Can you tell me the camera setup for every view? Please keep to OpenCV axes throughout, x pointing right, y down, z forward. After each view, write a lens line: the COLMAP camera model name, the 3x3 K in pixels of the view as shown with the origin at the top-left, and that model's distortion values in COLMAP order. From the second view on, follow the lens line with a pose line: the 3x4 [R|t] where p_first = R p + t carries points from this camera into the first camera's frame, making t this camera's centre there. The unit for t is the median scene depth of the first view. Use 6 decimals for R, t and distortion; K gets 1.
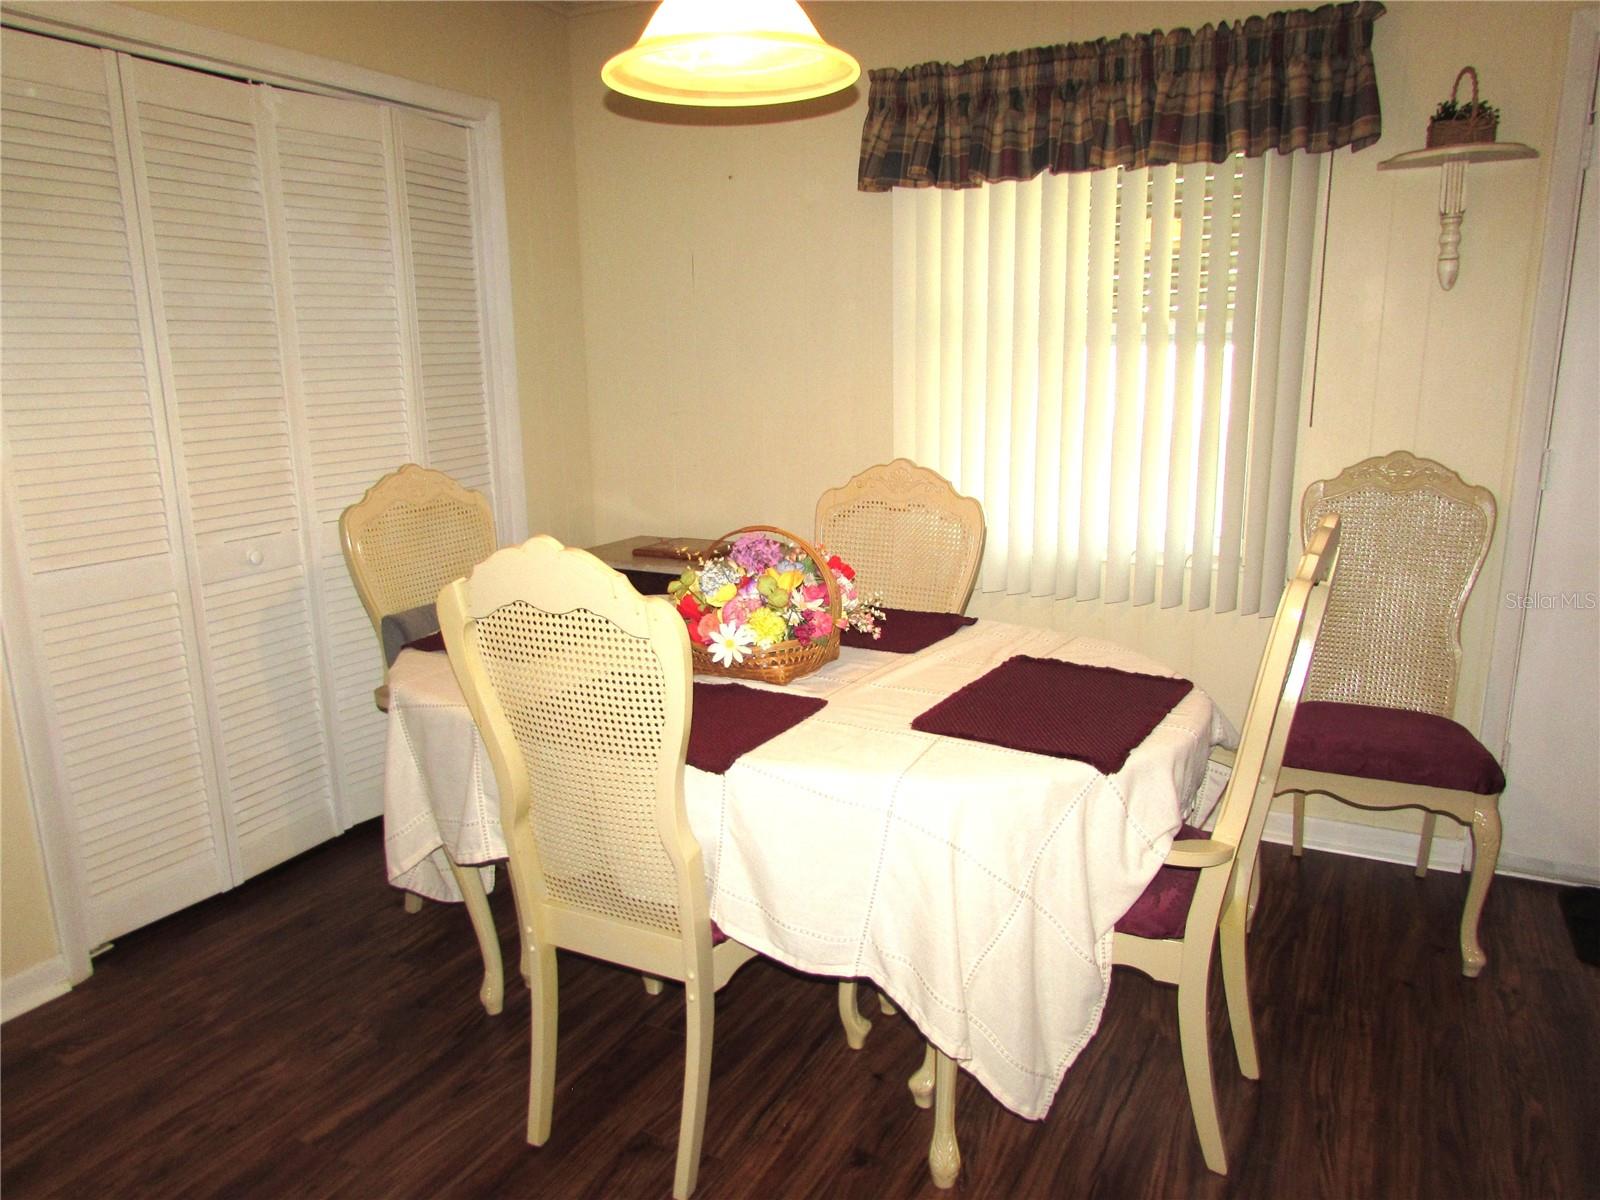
lens RADIAL K [[1139.3, 0, 802.2], [0, 1139.3, 608.0], [0, 0, 1]] dist [-0.035822, 0.023035]
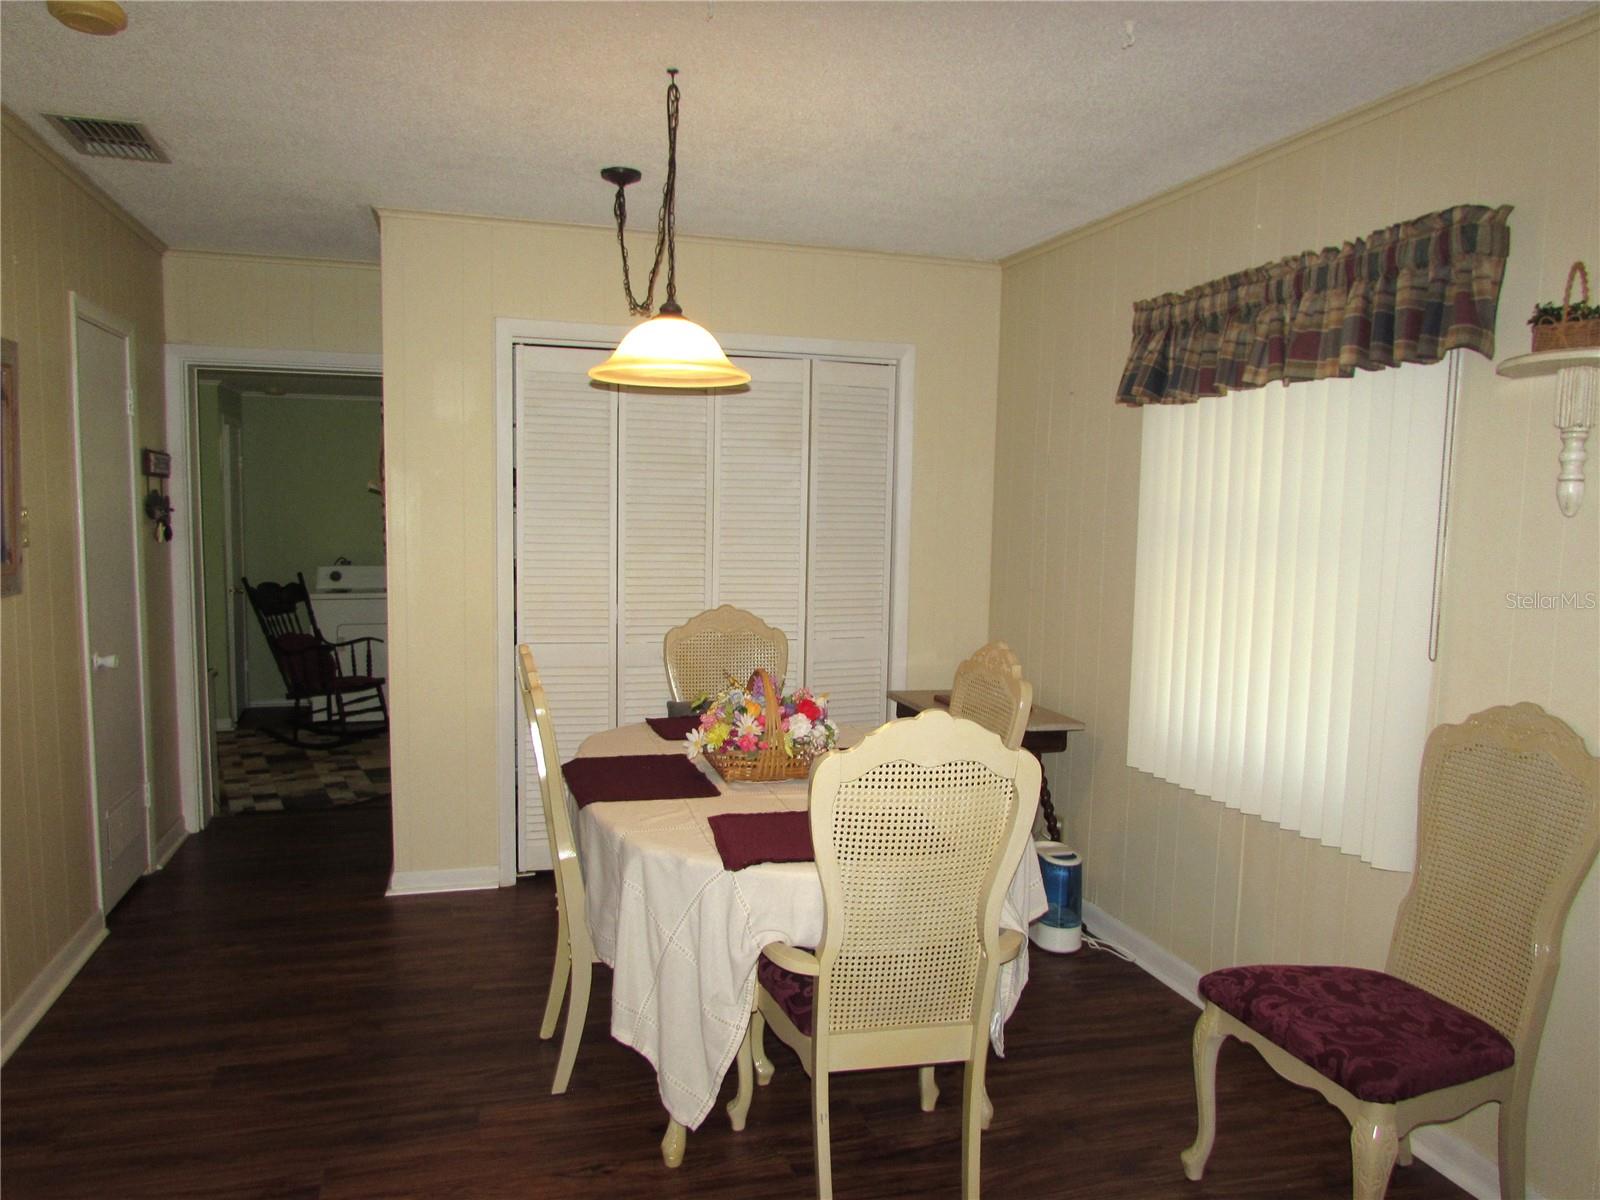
lens RADIAL K [[1139.3, 0, 802.2], [0, 1139.3, 608.0], [0, 0, 1]] dist [-0.035822, 0.023035]
pose [[0.701294, 0.096987, -0.706244, 0.721425], [-0.187166, 0.980996, -0.051136, -0.062855], [0.687863, 0.168047, 0.706119, 0.030385]]
